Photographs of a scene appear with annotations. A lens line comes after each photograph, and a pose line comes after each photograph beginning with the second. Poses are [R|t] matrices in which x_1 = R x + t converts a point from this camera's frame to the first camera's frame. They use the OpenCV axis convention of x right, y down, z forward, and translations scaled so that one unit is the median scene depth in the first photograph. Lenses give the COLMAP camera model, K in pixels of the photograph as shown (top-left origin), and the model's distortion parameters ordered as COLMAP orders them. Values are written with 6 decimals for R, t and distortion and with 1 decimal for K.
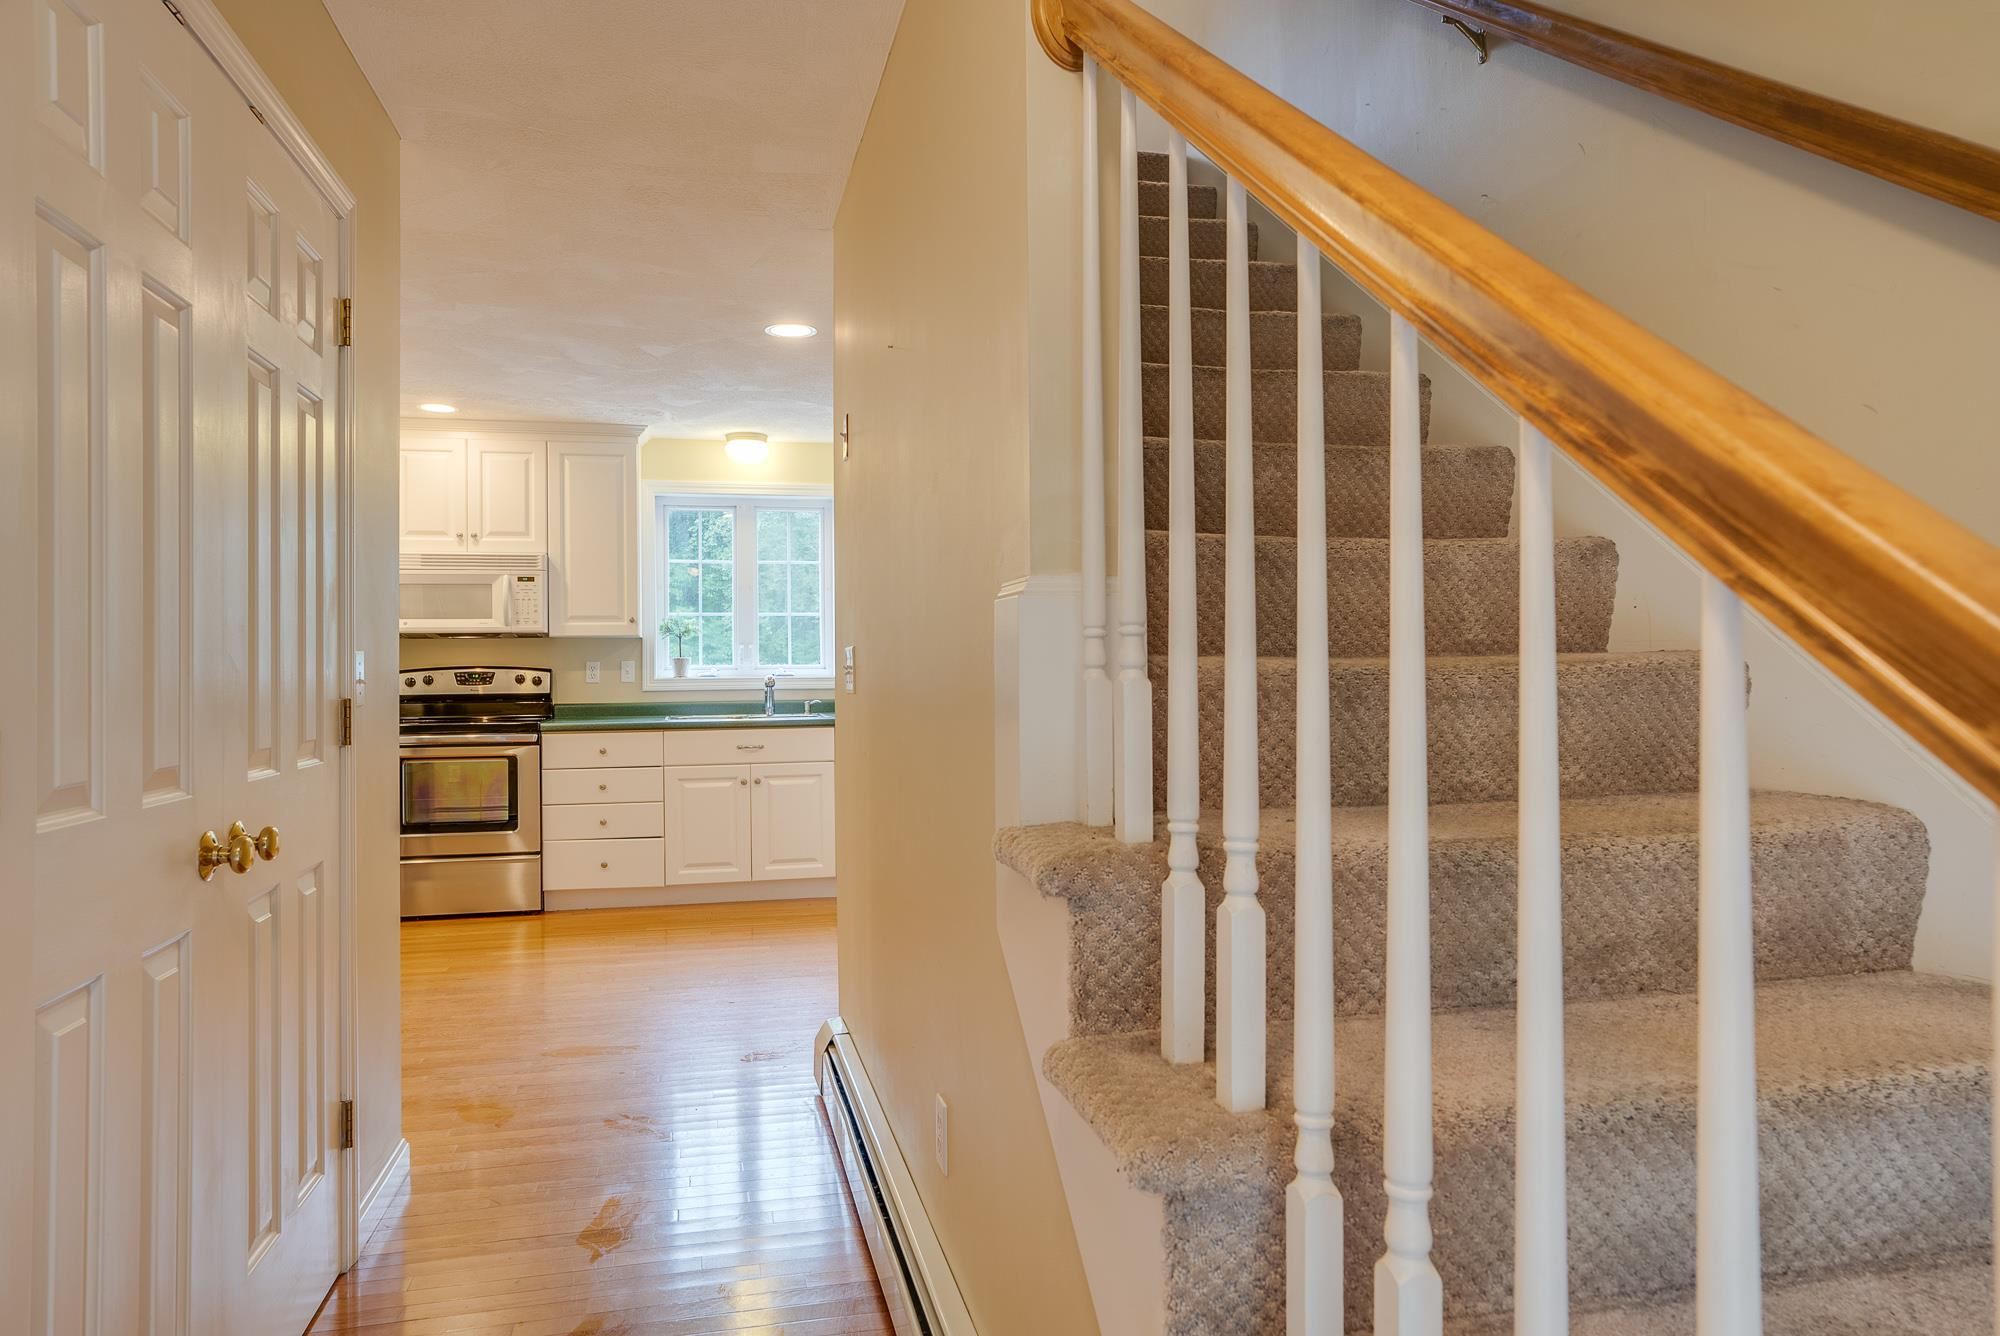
lens RADIAL K [[1156.6, 0, 949.1], [0, 1156.6, 669.4], [0, 0, 1]] dist [-0.029821, -0.000352]
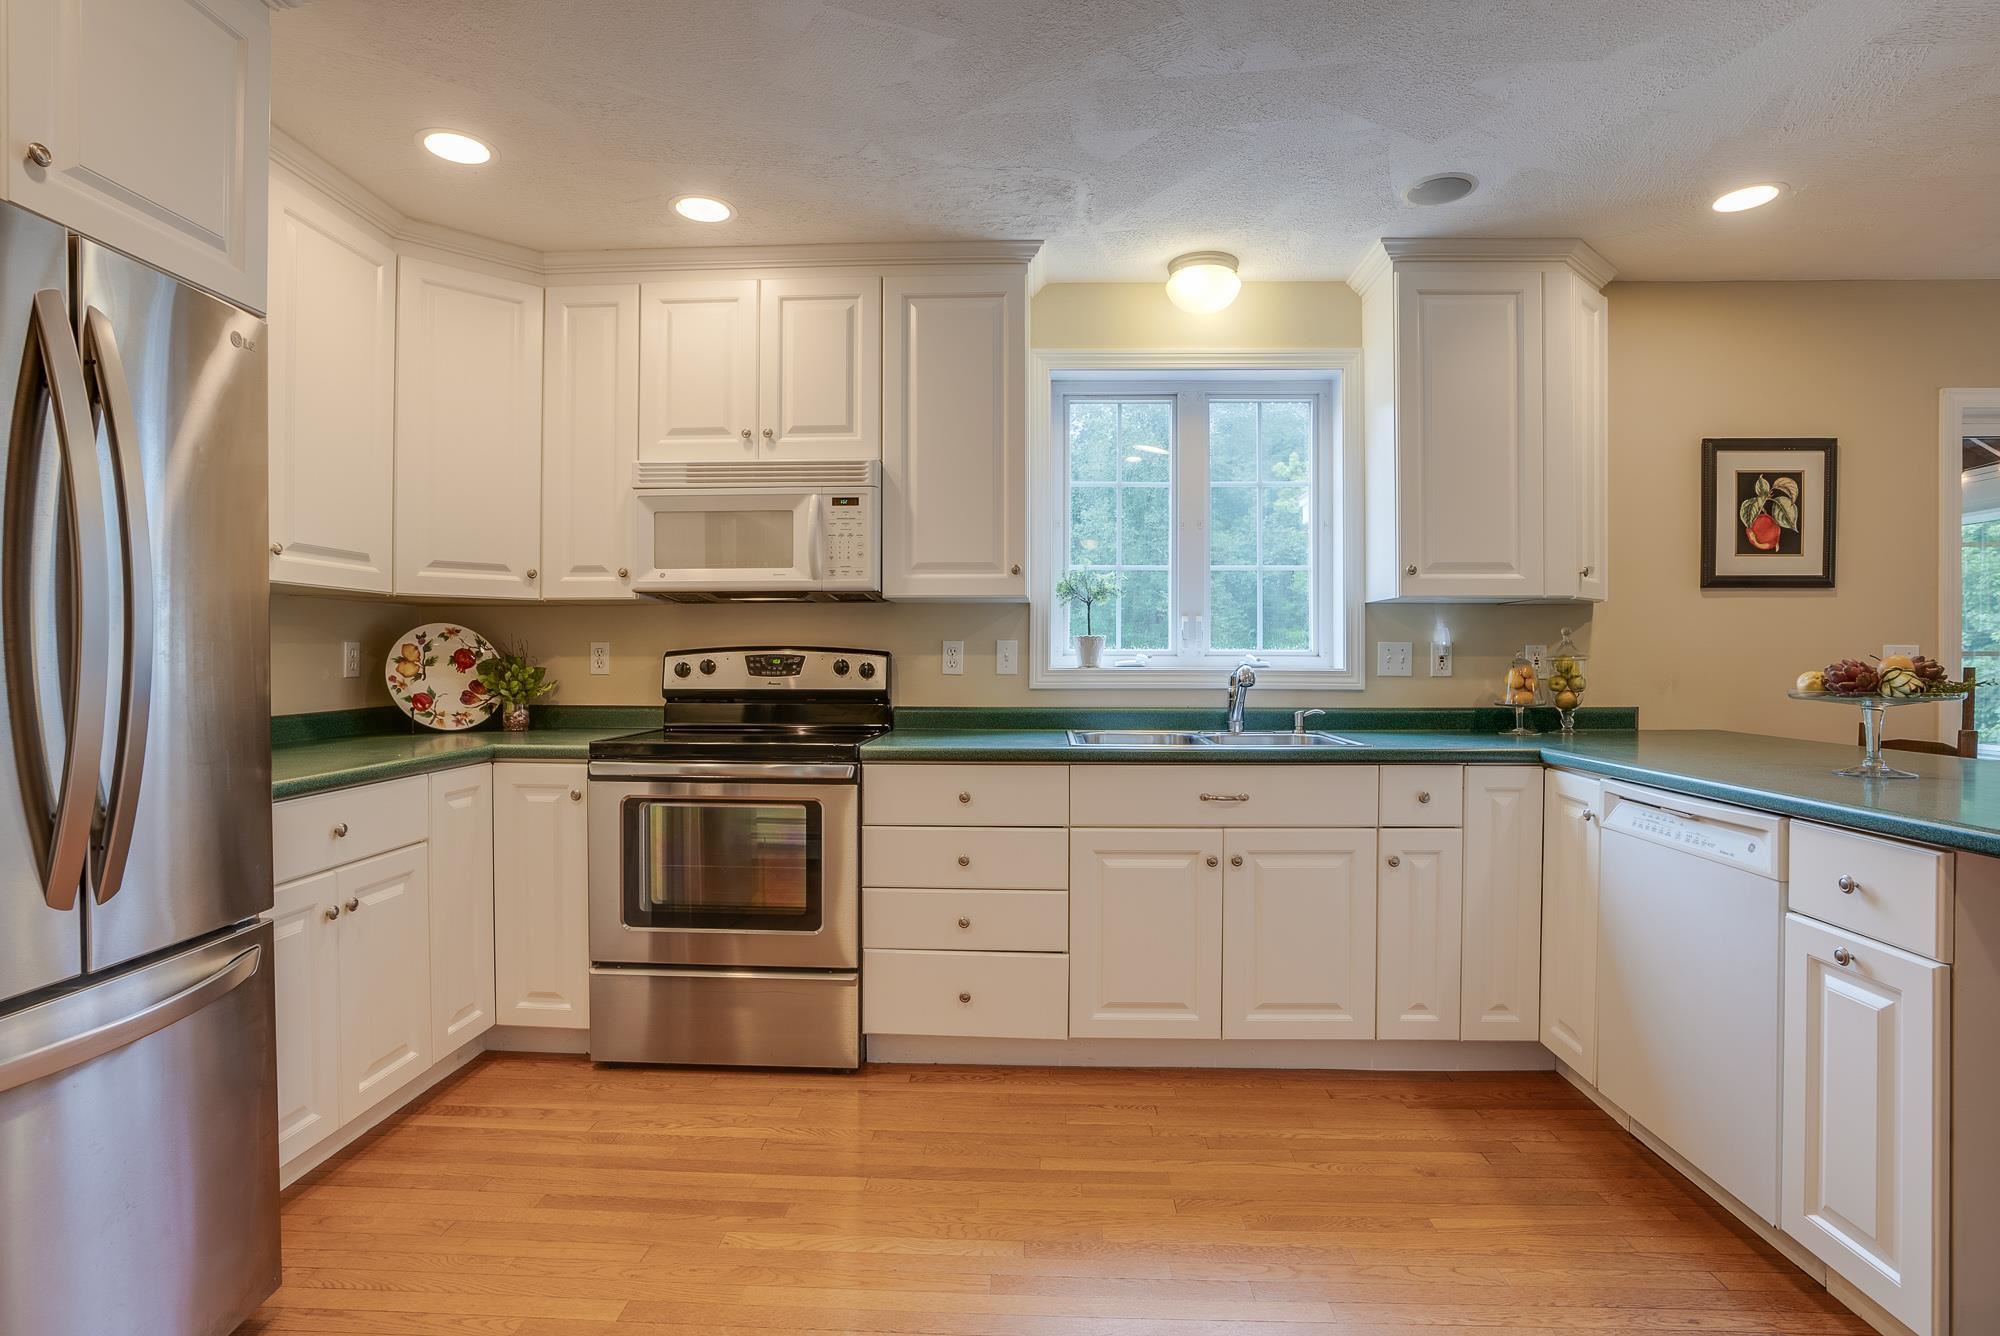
lens RADIAL K [[990.8, 0, 1000.0], [0, 990.8, 668.0], [0, 0, 1]] dist [-0.068977, 0.033132]
pose [[0.964394, 0.013925, -0.264103, -0.148656], [-0.011266, 0.999869, 0.011578, 0.001695], [0.264230, -0.008191, 0.964425, 0.510847]]
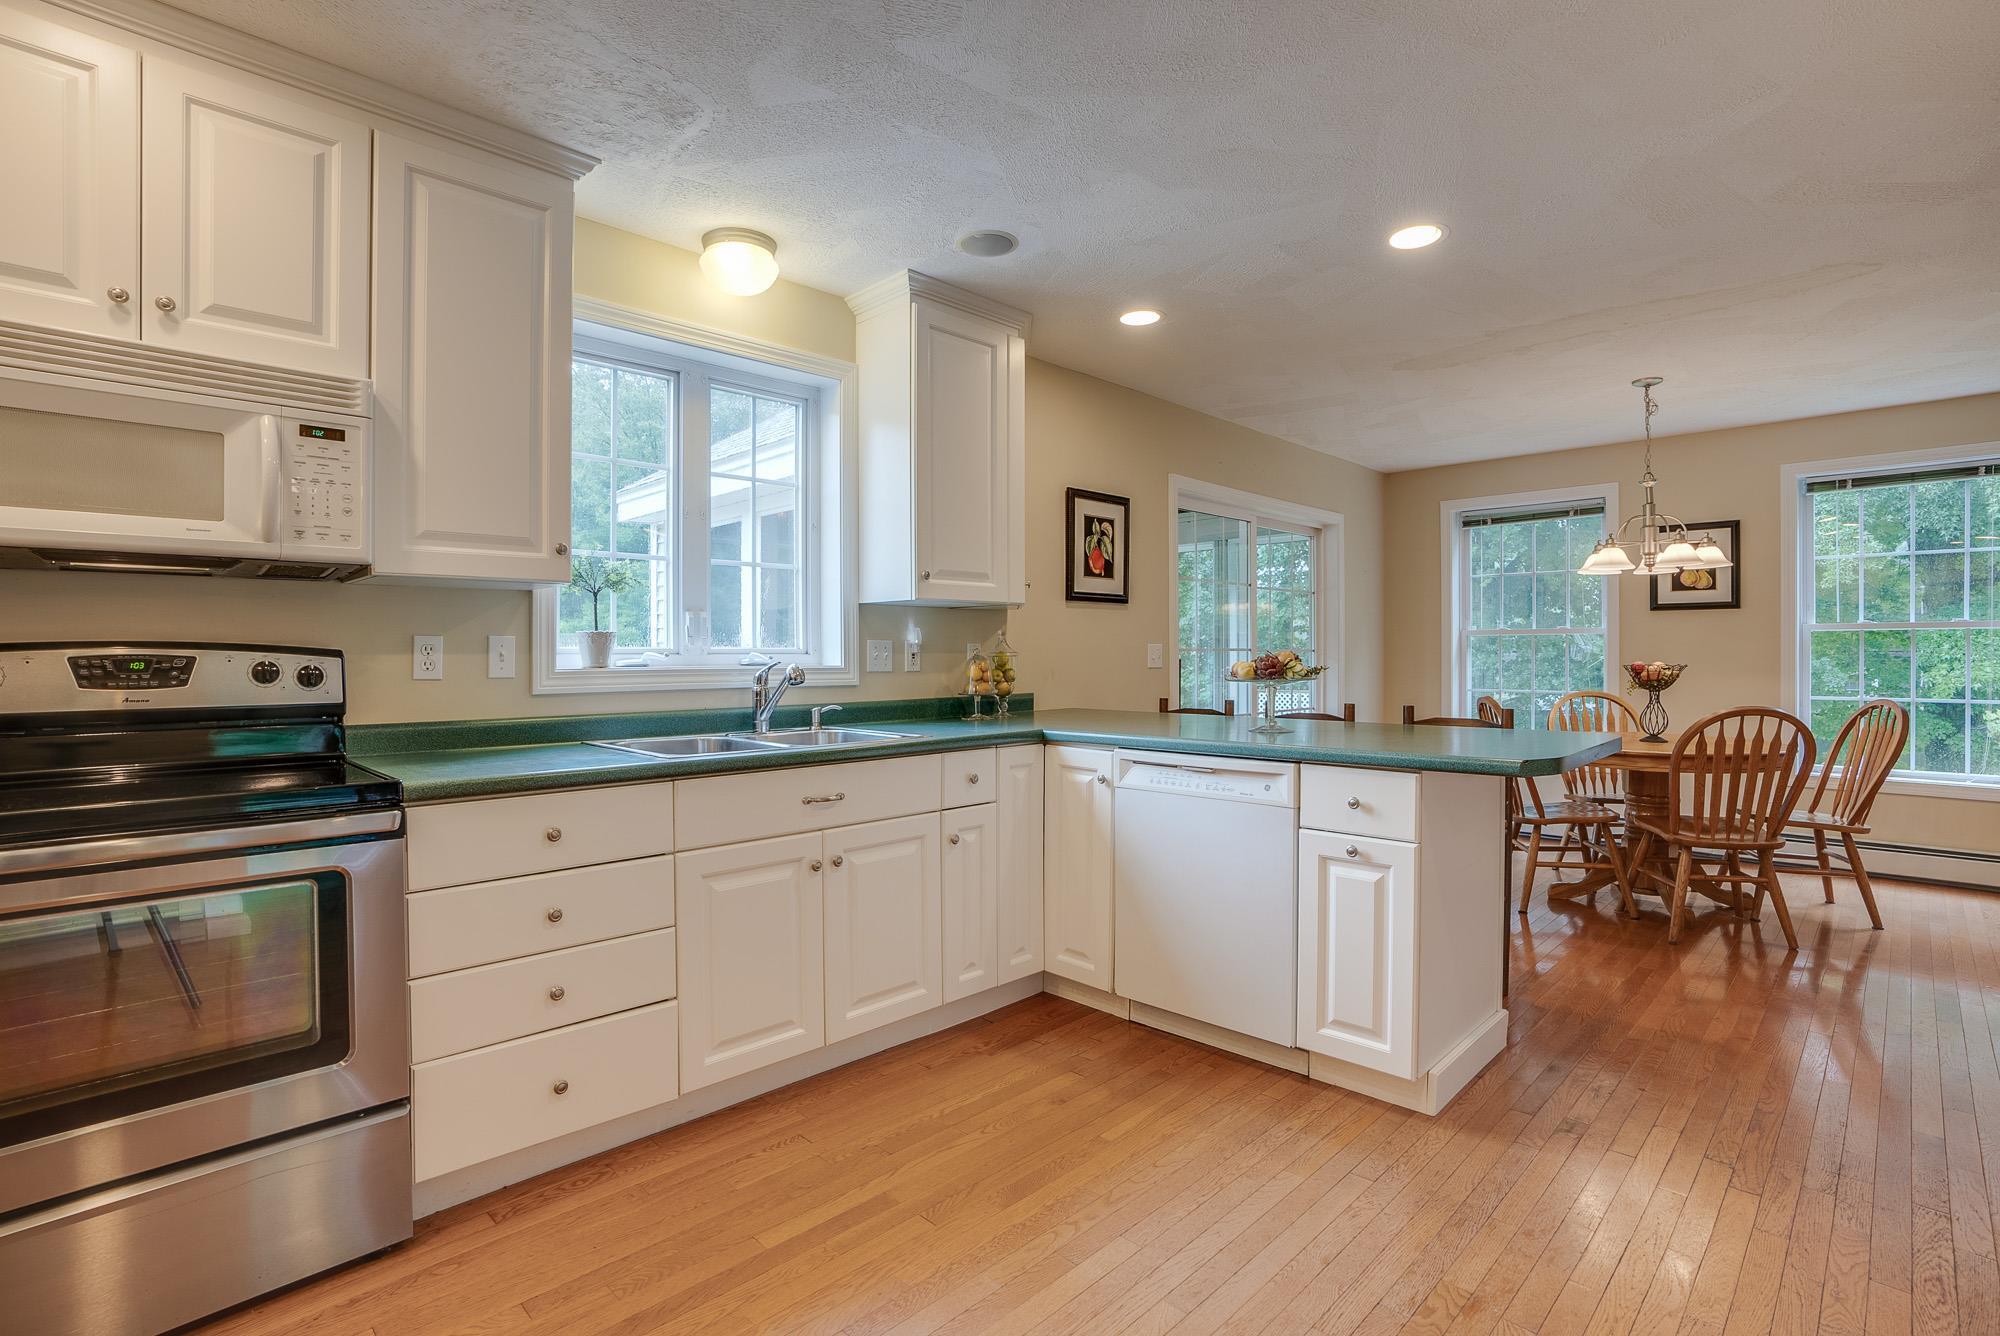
lens RADIAL K [[938.6, 0, 979.9], [0, 938.6, 664.7], [0, 0, 1]] dist [-0.073087, 0.029879]
pose [[0.852903, 0.000486, 0.522069, -0.328155], [-0.003099, 0.999987, 0.004132, 0.003325], [-0.522060, -0.005142, 0.852893, 0.581029]]
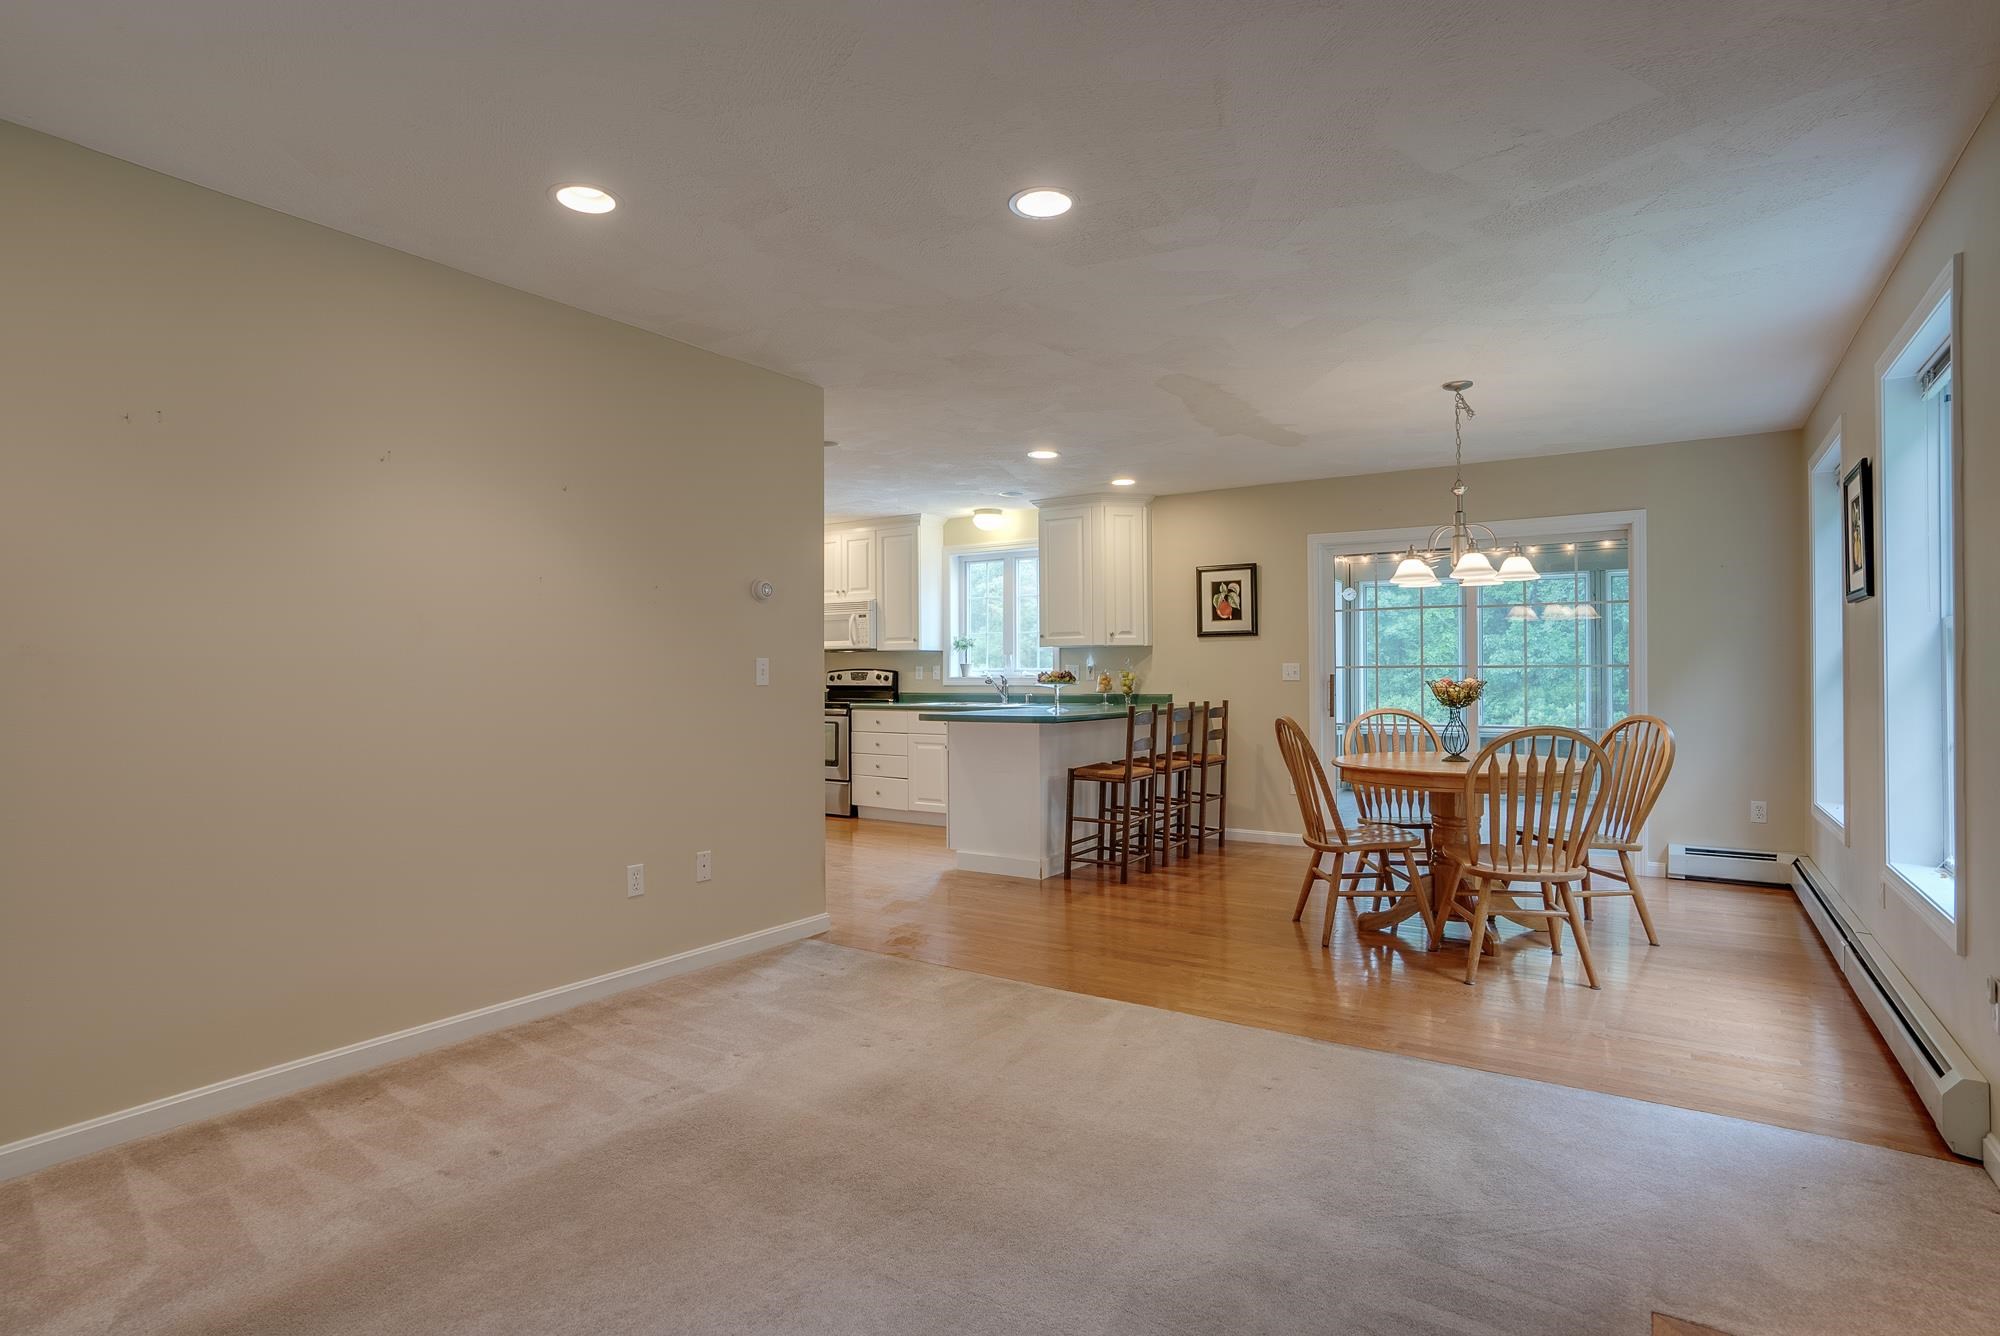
lens RADIAL K [[990.8, 0, 1000.0], [0, 990.8, 668.0], [0, 0, 1]] dist [-0.068977, 0.033132]
pose [[0.689359, 0.001819, -0.724418, 0.775127], [-0.004514, 0.999988, -0.001785, -0.002340], [0.724406, 0.004501, 0.689359, 0.163040]]
